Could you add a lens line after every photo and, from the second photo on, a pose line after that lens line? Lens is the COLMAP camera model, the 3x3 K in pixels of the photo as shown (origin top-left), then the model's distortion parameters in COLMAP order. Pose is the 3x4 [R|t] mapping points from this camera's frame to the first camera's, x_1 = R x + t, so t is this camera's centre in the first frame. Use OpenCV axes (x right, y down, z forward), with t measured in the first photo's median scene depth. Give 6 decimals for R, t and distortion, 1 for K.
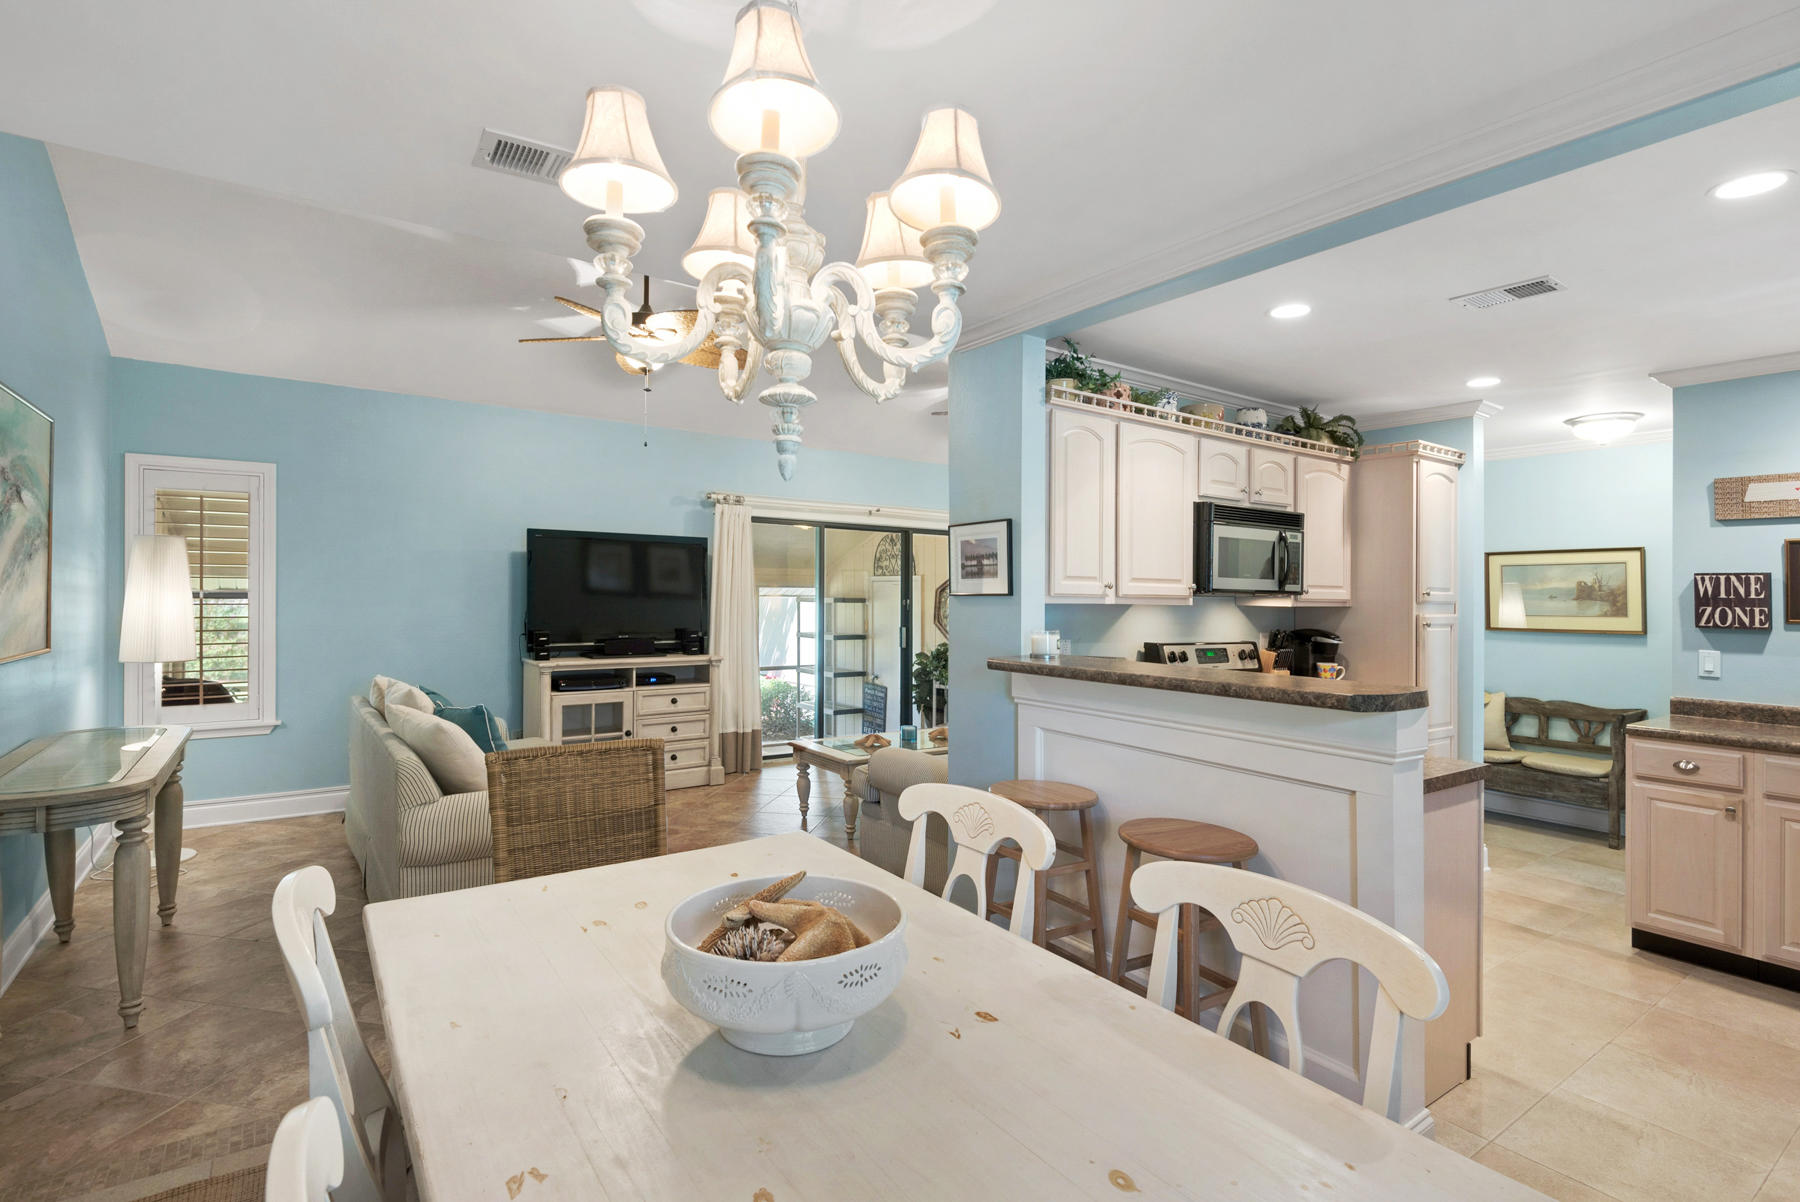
lens RADIAL K [[850.7, 0, 905.6], [0, 850.7, 605.1], [0, 0, 1]] dist [-0.001985, -0.000852]
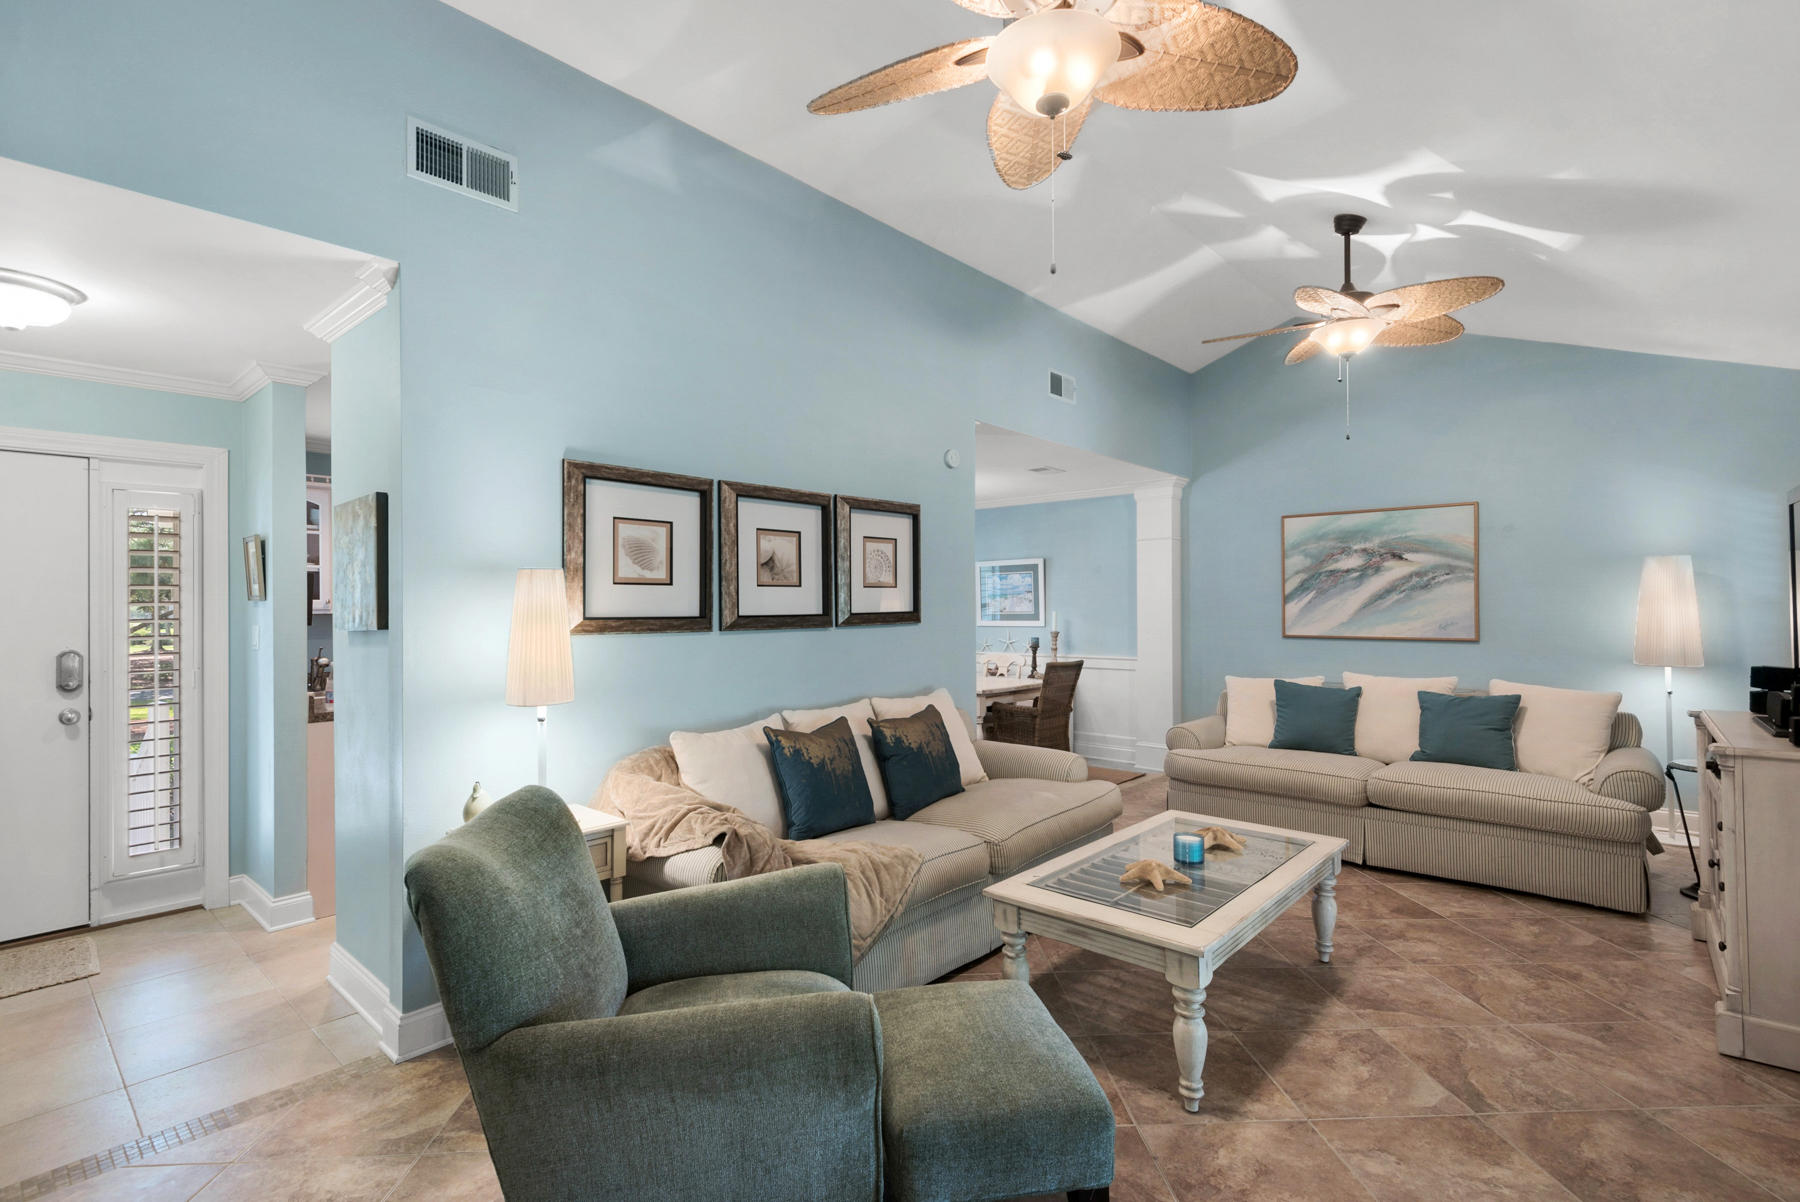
lens RADIAL K [[833.2, 0, 894.9], [0, 833.2, 603.9], [0, 0, 1]] dist [0.048830, -0.025919]
pose [[-0.976799, -0.008818, -0.213975, 0.291375], [-0.010327, 0.999929, 0.005939, -0.008968], [0.213908, 0.008011, -0.976821, 1.409785]]
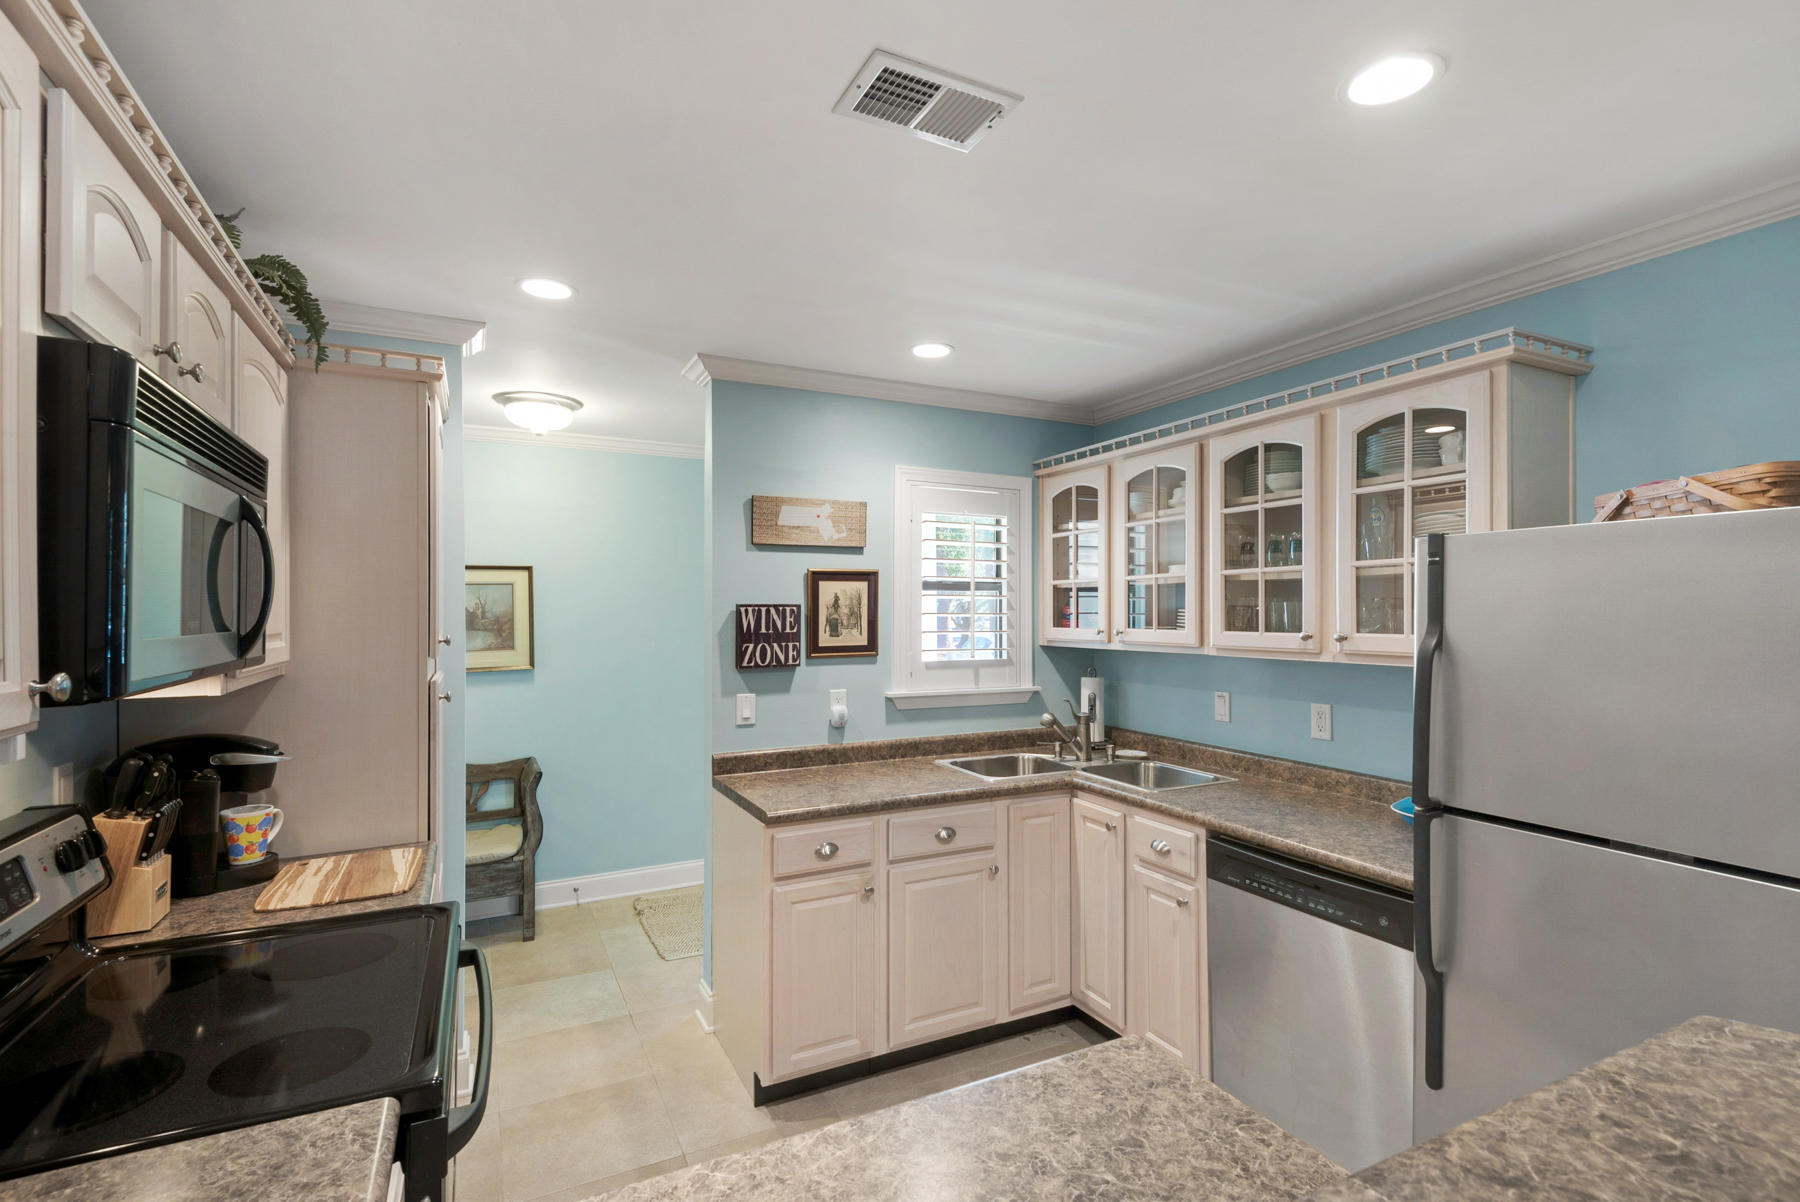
lens RADIAL K [[833.2, 0, 894.9], [0, 833.2, 603.9], [0, 0, 1]] dist [0.048830, -0.025919]
pose [[0.143931, -0.008117, 0.989554, 0.088797], [0.019249, 0.999800, 0.005401, -0.025963], [-0.989400, 0.018270, 0.144059, 0.480812]]
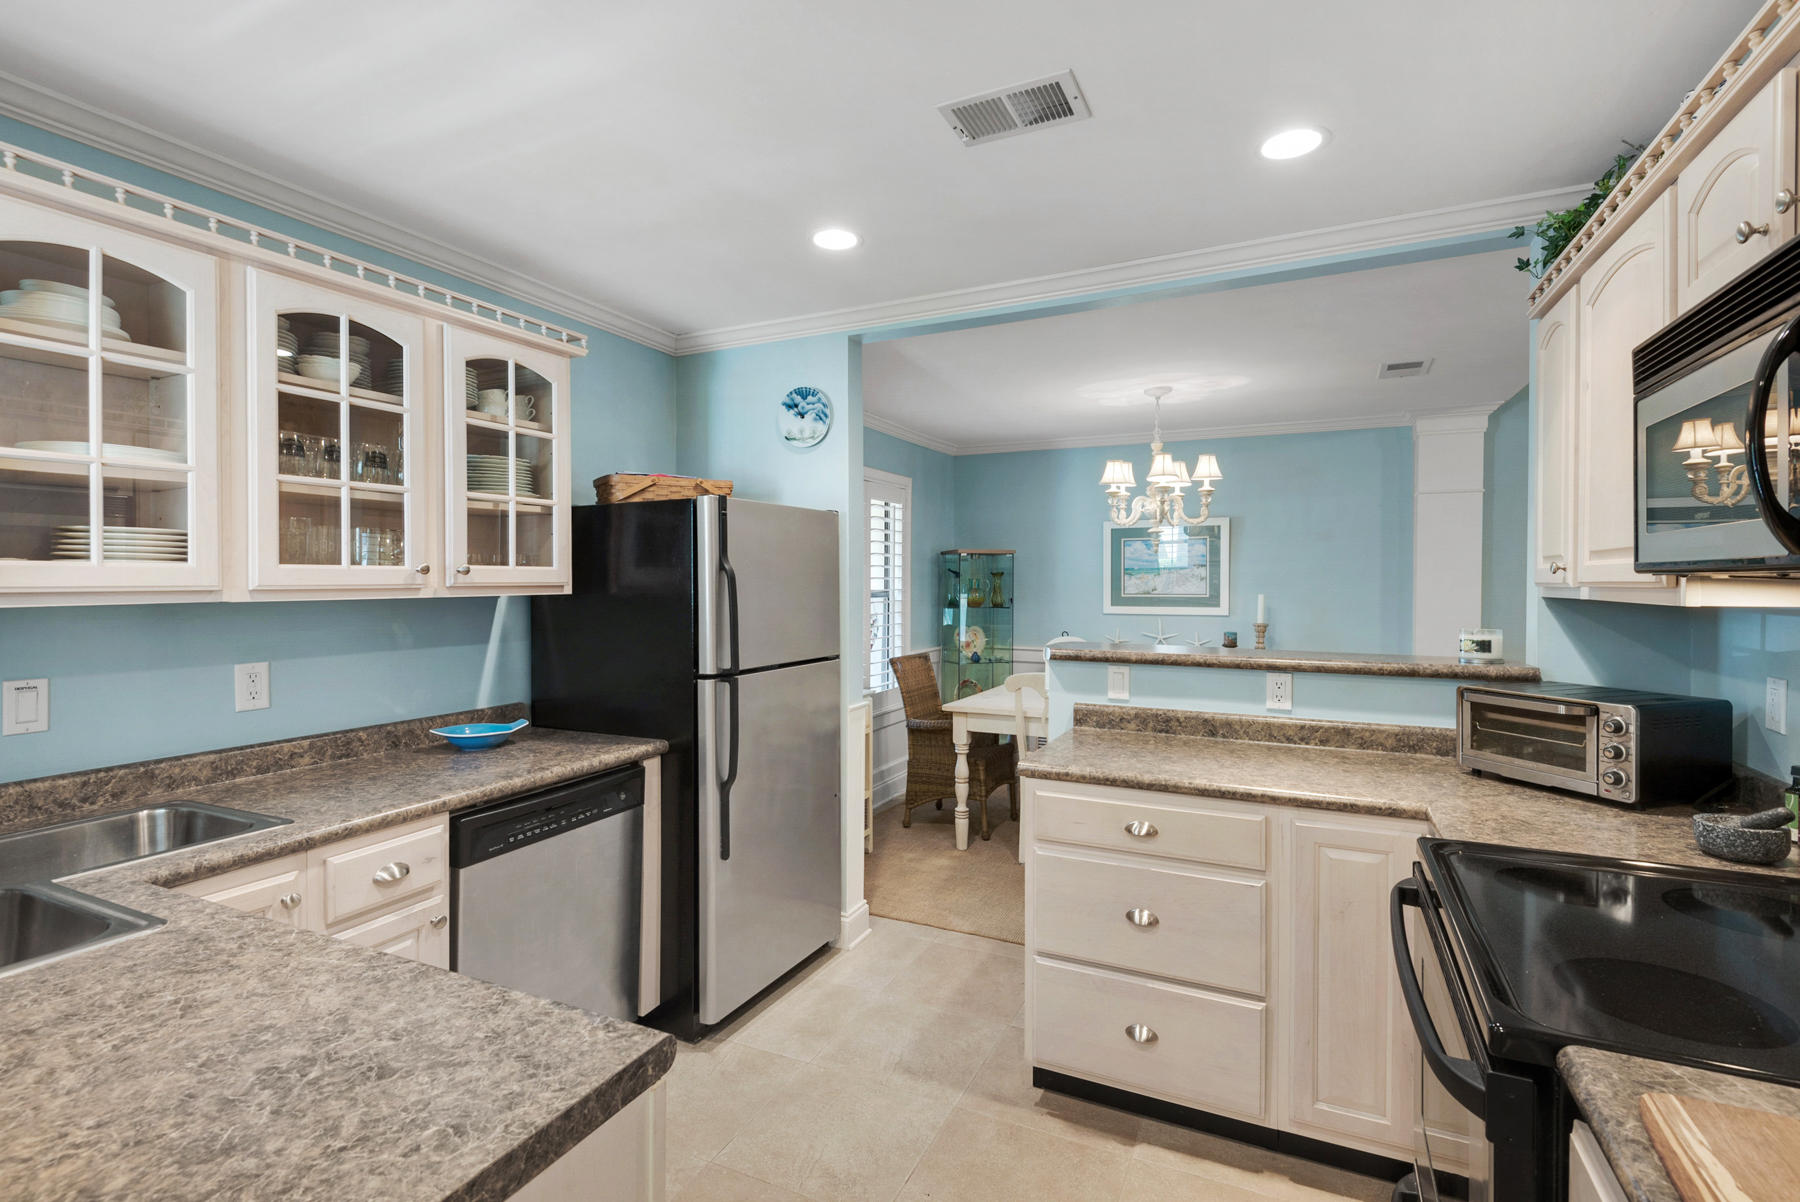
lens RADIAL K [[811.4, 0, 900.0], [0, 811.4, 601.0], [0, 0, 1]] dist [0.026291, -0.013331]
pose [[-0.876898, -0.002946, -0.480668, 0.539281], [-0.020953, 0.999265, 0.032102, -0.004894], [0.480220, 0.038222, -0.876315, 0.762636]]
